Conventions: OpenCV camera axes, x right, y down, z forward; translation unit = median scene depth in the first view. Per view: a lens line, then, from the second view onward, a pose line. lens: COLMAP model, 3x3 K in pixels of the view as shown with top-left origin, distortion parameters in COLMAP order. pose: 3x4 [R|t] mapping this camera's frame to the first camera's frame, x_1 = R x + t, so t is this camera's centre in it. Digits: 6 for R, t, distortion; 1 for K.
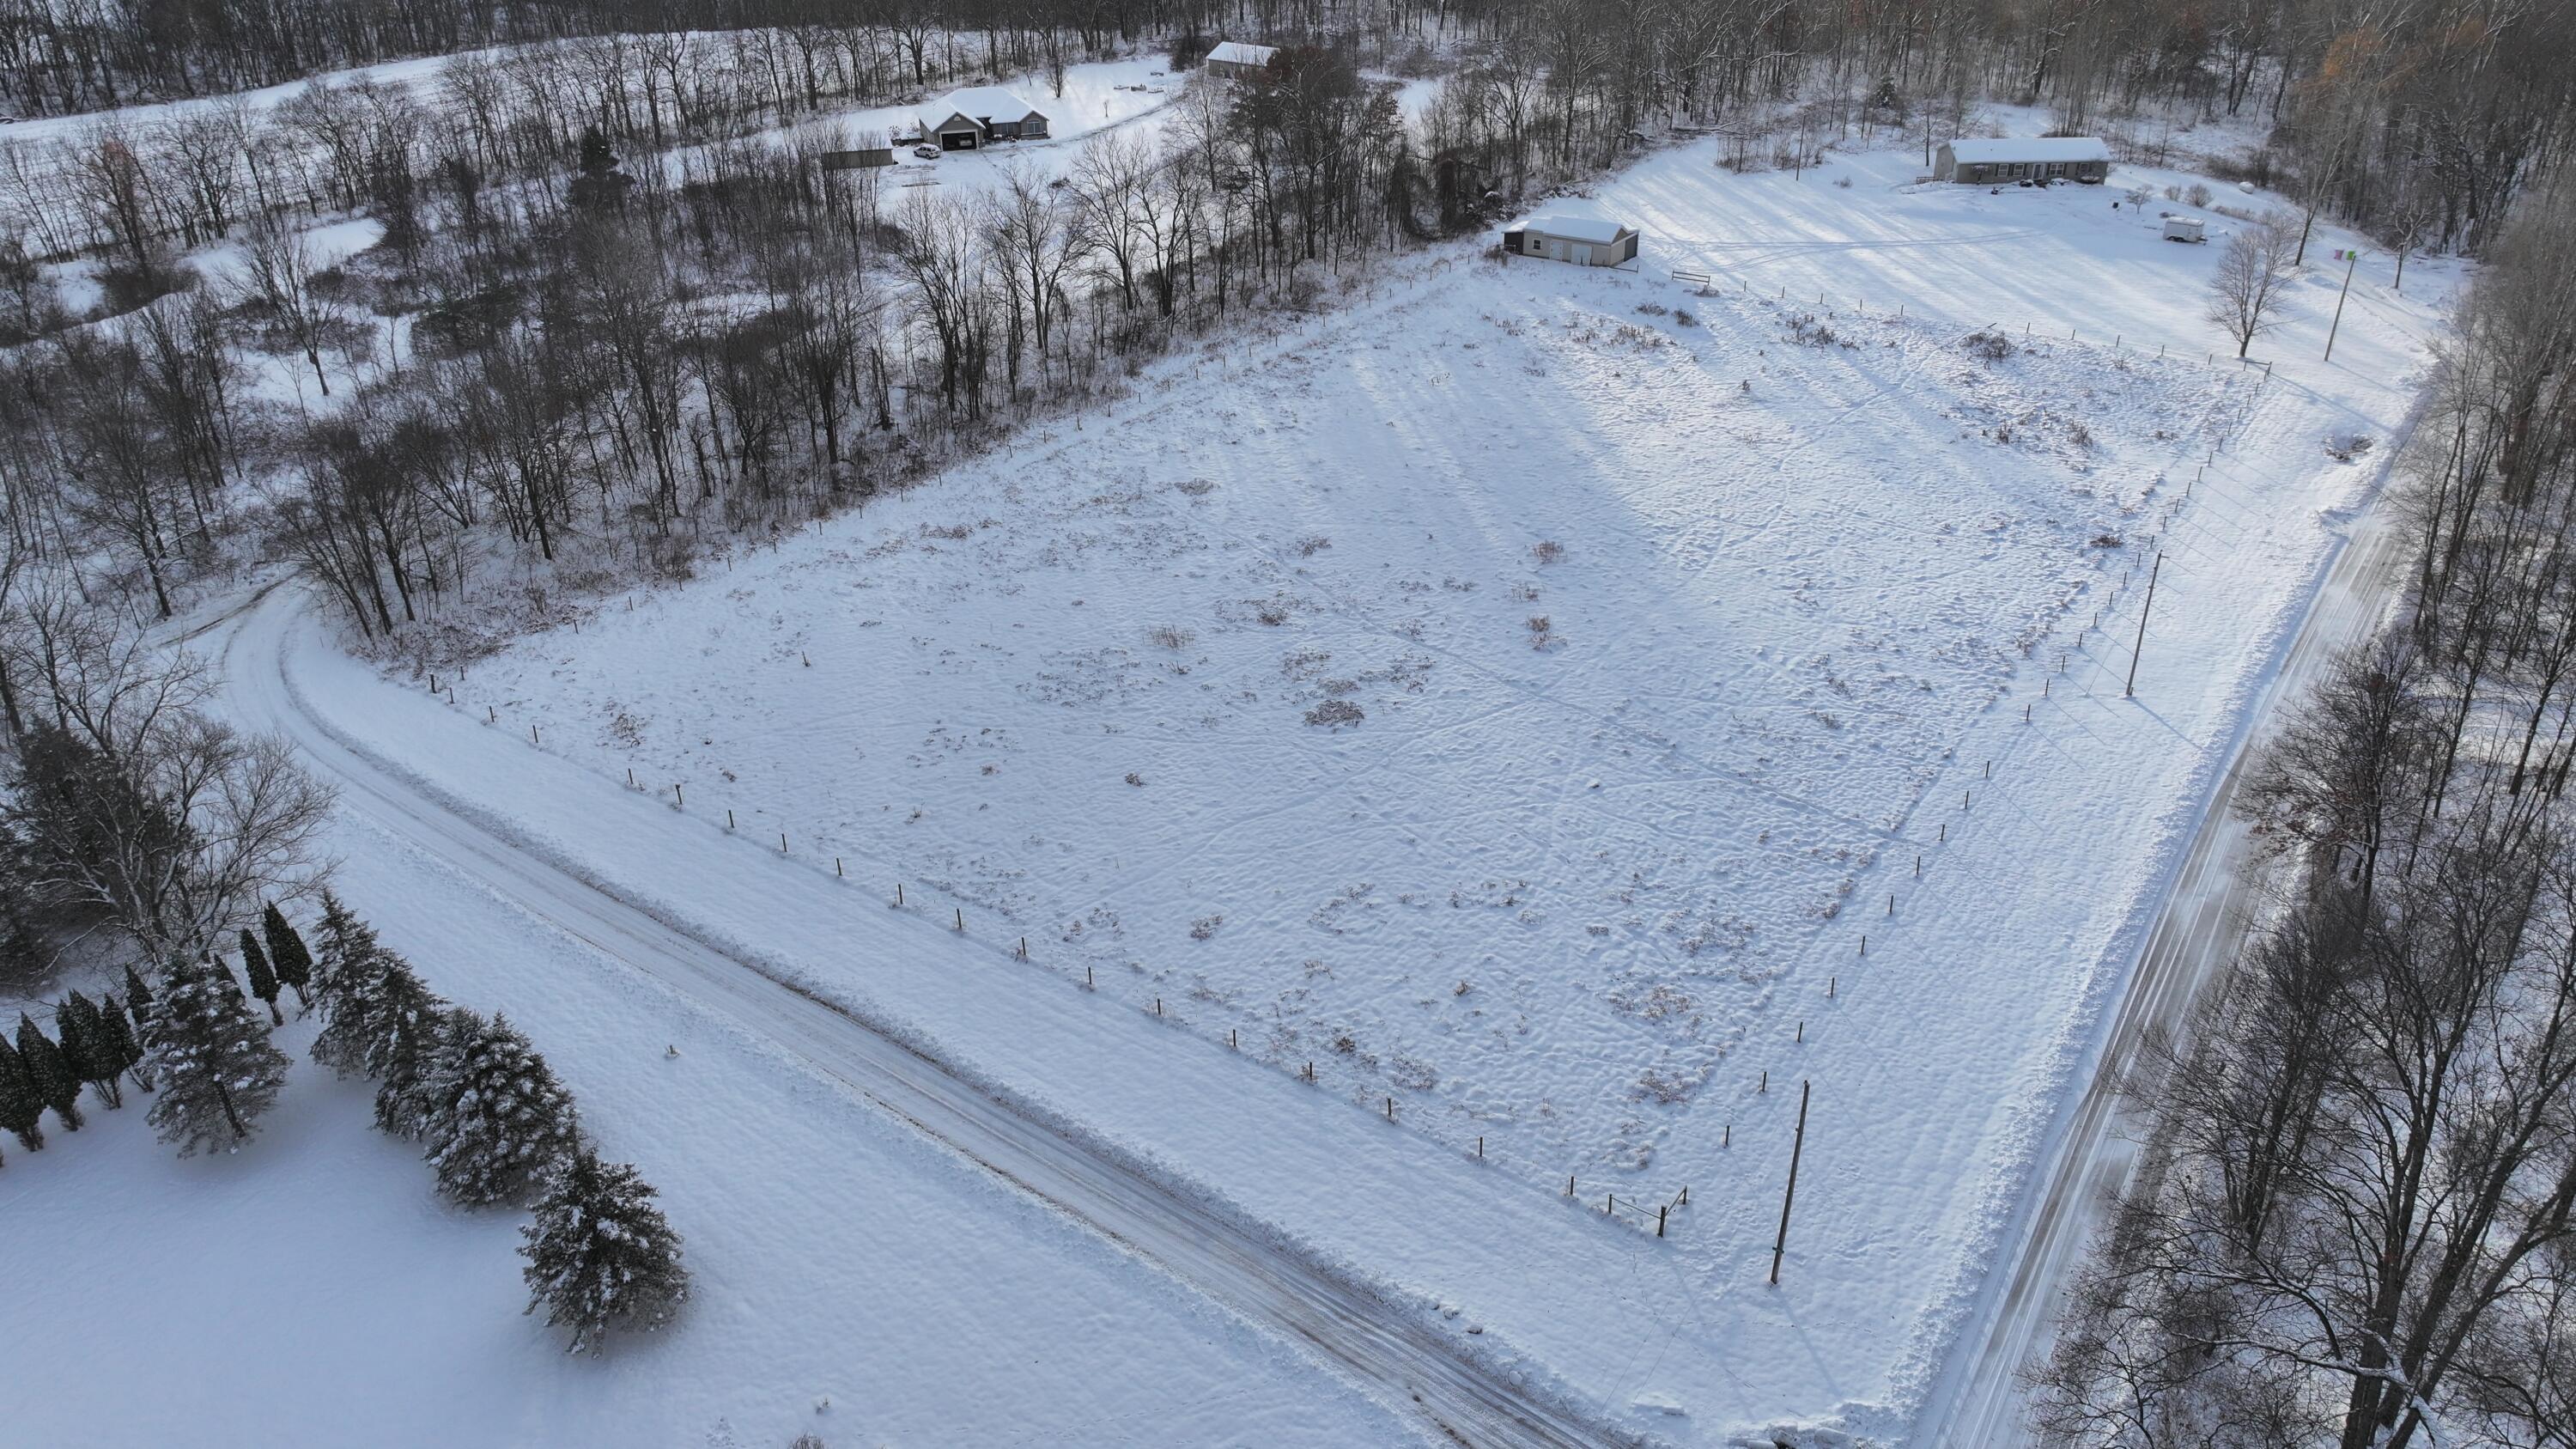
lens RADIAL K [[1816.4, 0, 1292.7], [0, 1816.4, 721.7], [0, 0, 1]] dist [0.005170, 0.005244]
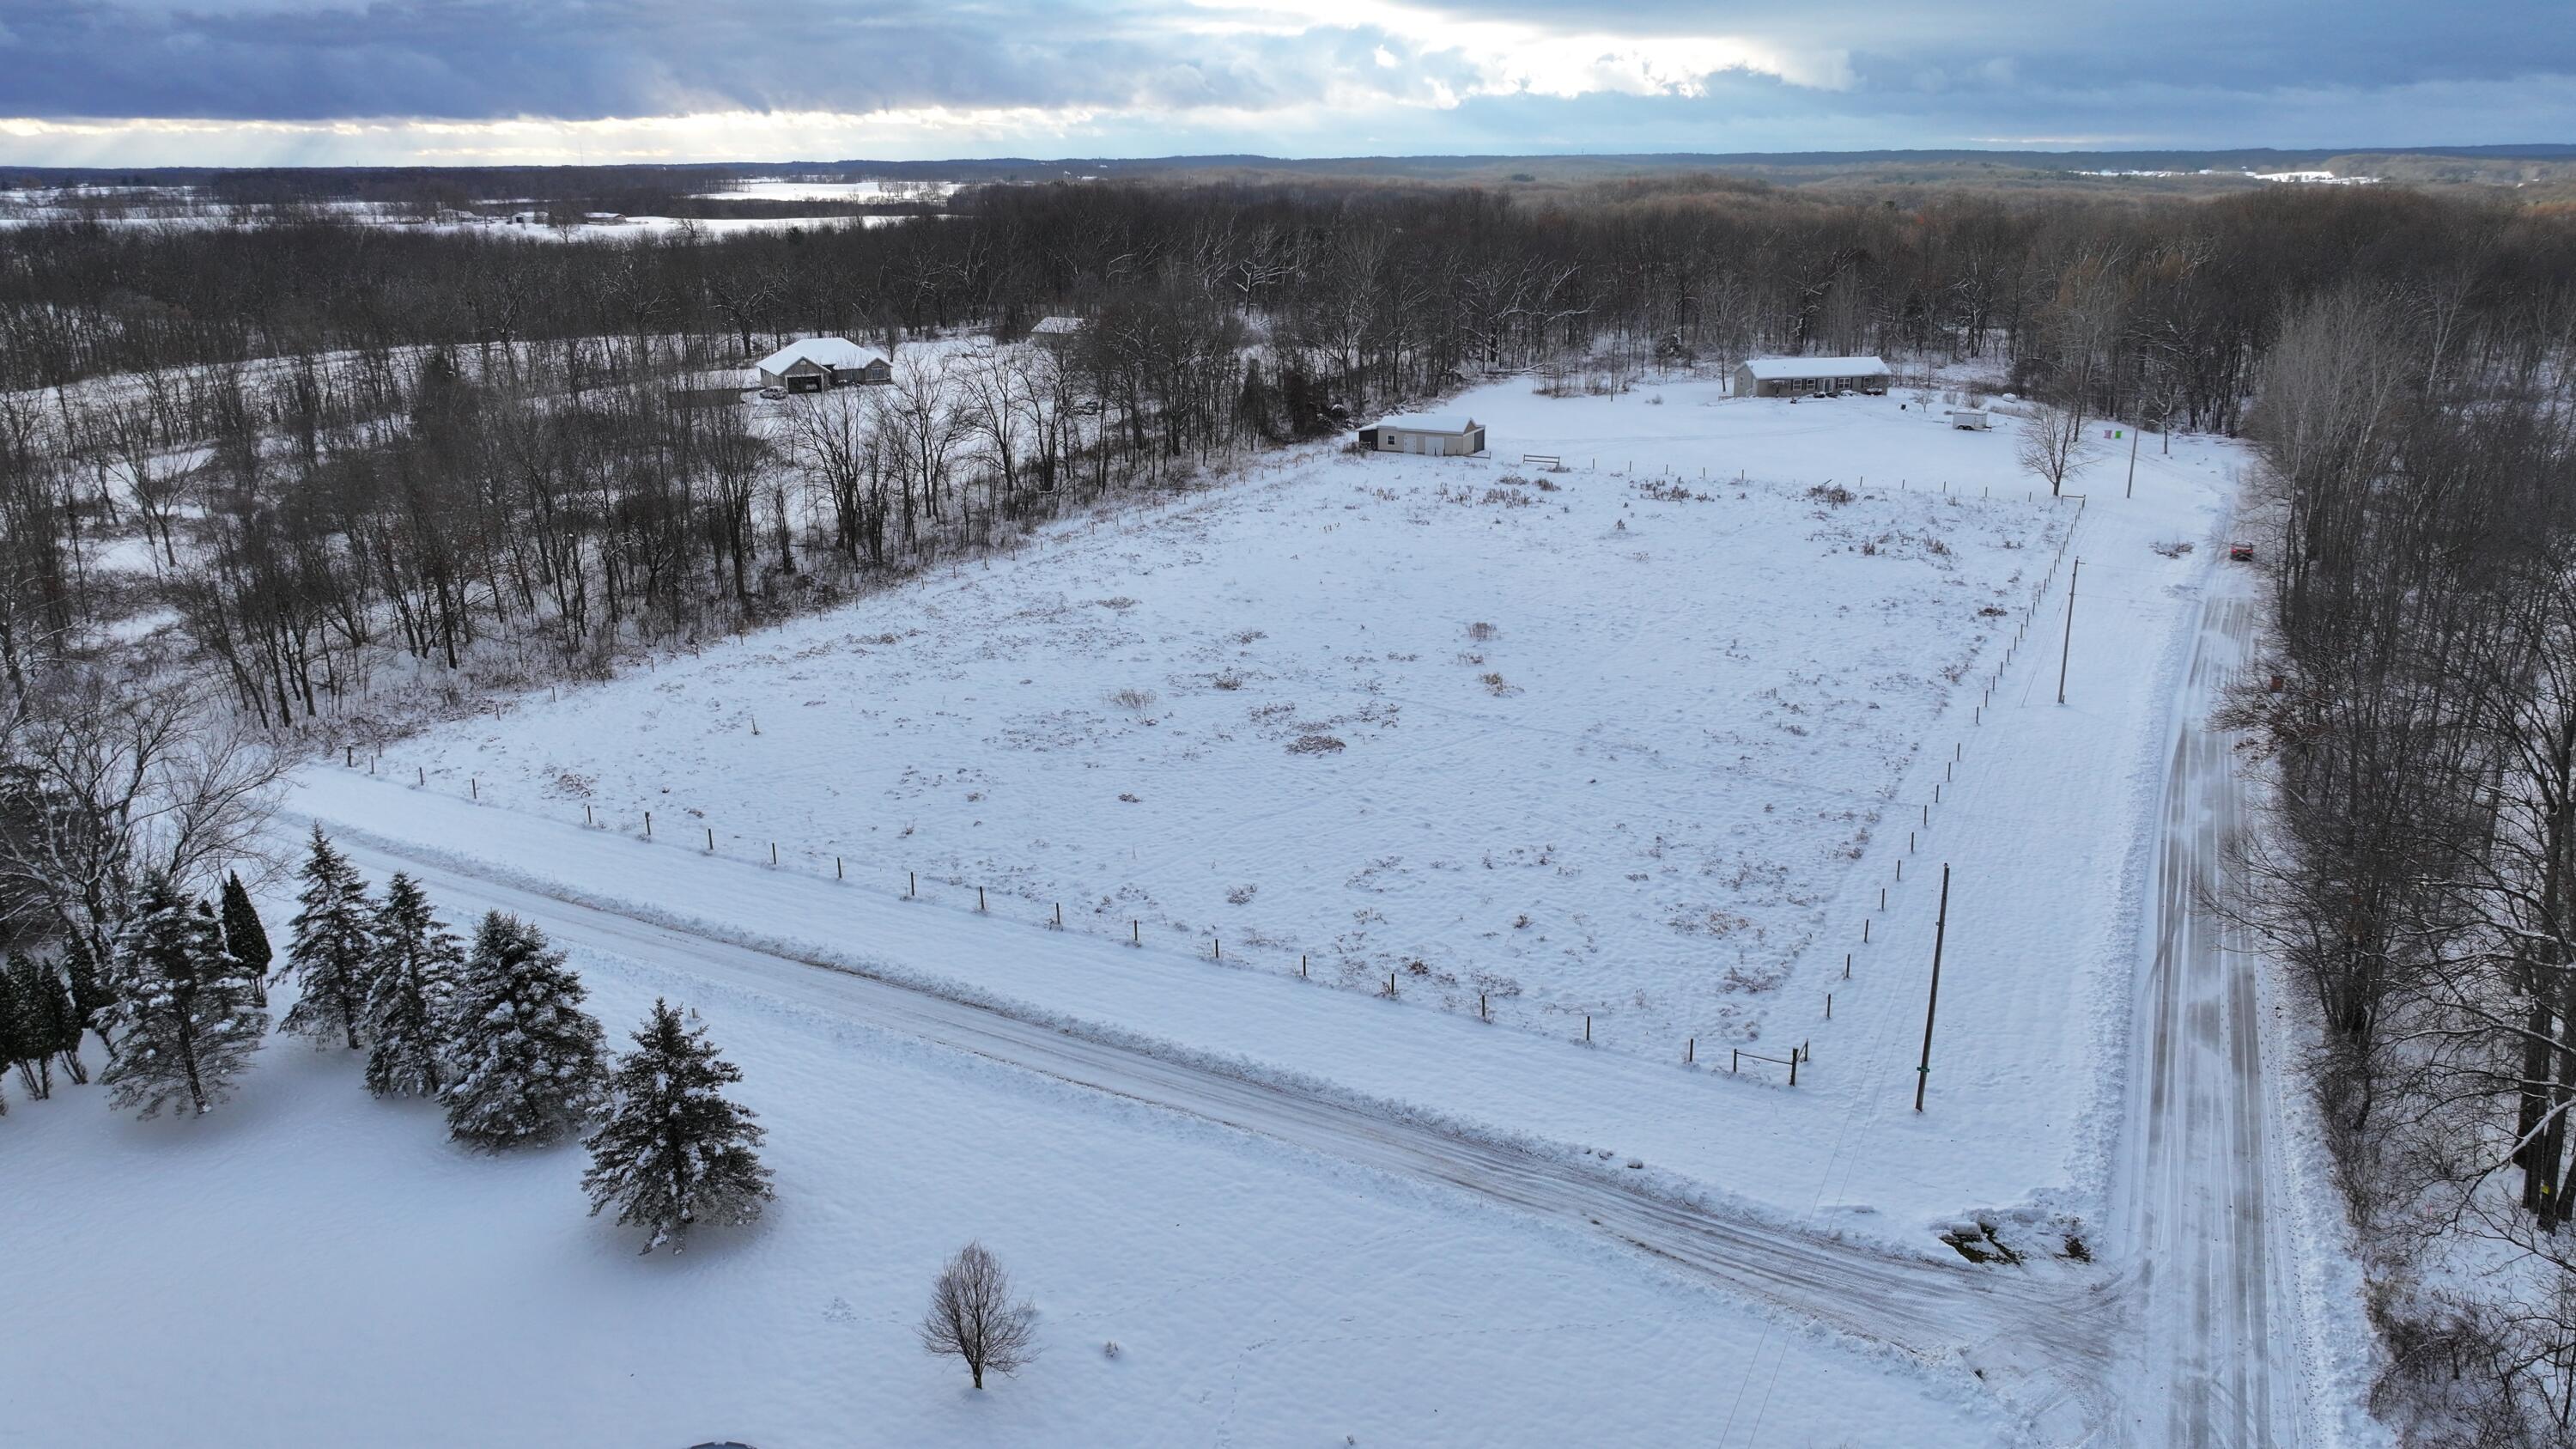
lens RADIAL K [[1816.4, 0, 1292.7], [0, 1816.4, 721.7], [0, 0, 1]] dist [0.005170, 0.005244]
pose [[0.990880, -0.038648, 0.129088, -0.109605], [0.063114, 0.979519, -0.191204, 0.161863], [-0.119055, 0.197608, 0.973025, 0.034264]]
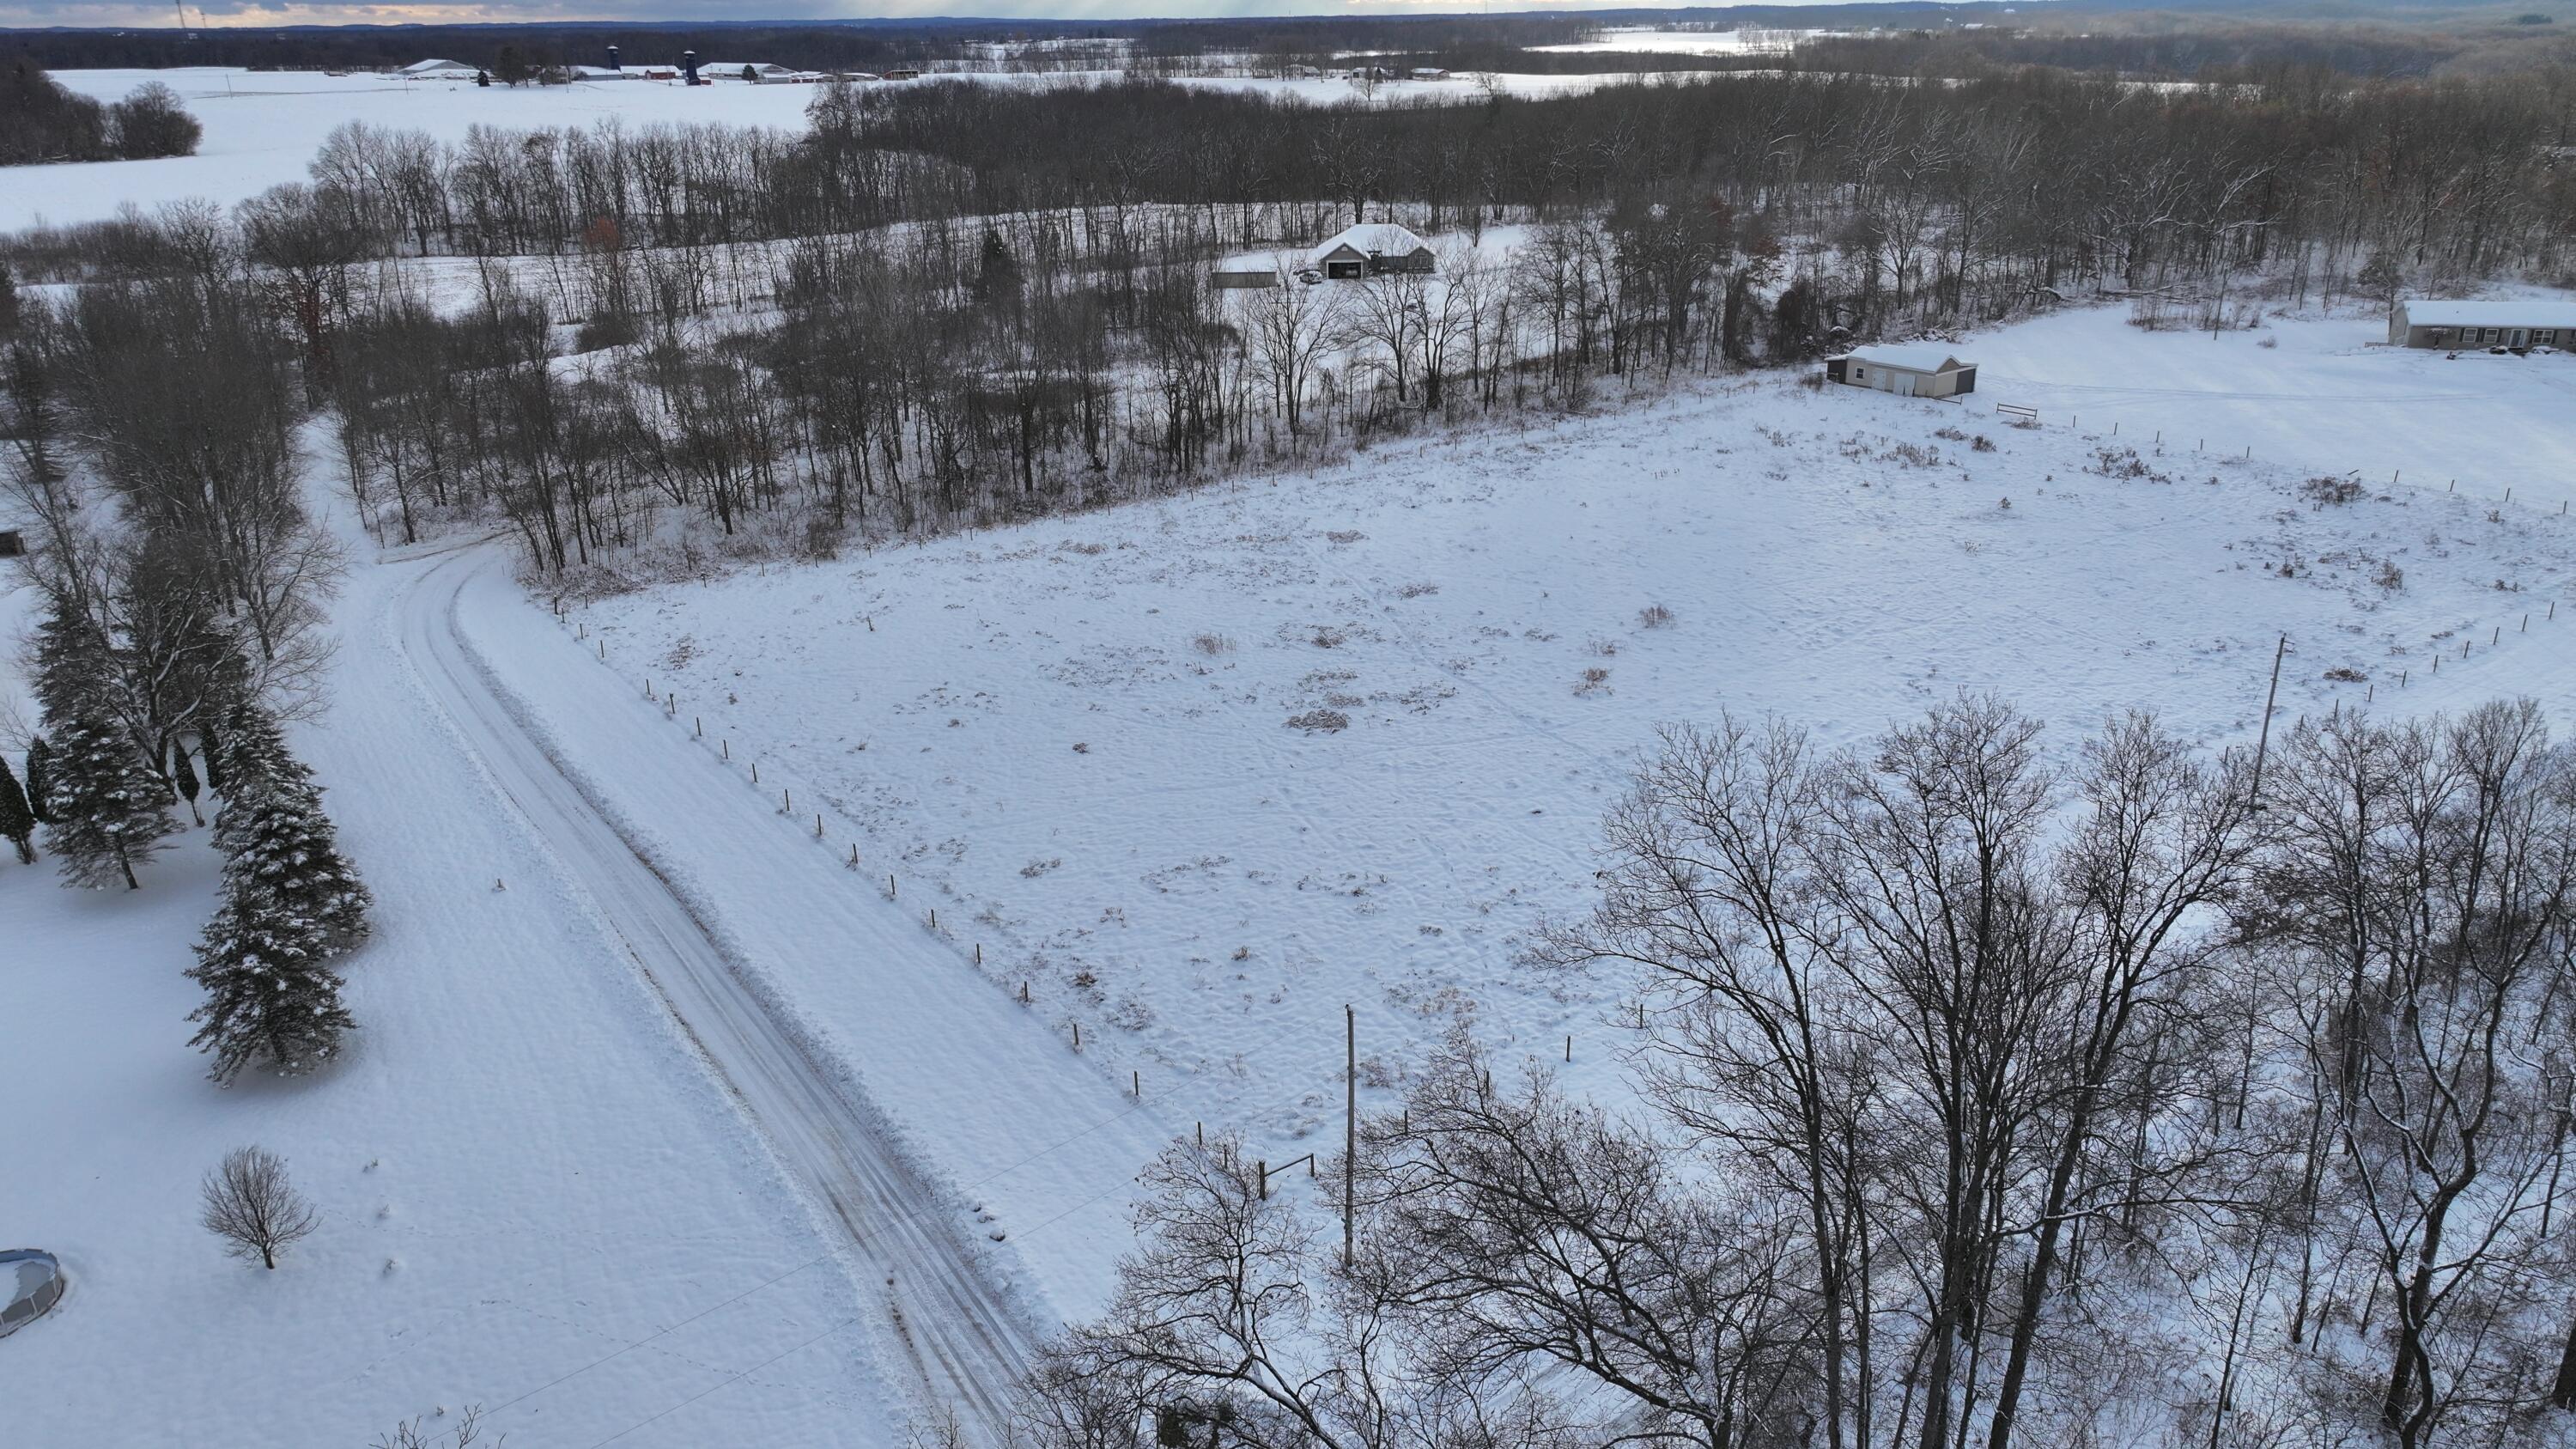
lens RADIAL K [[1803.7, 0, 1290.6], [0, 1803.7, 752.6], [0, 0, 1]] dist [0.005902, 0.002923]
pose [[0.945608, 0.117548, -0.303326, 0.281611], [-0.148193, 0.985718, -0.079989, 0.085138], [0.289592, 0.120589, 0.949524, 0.090509]]
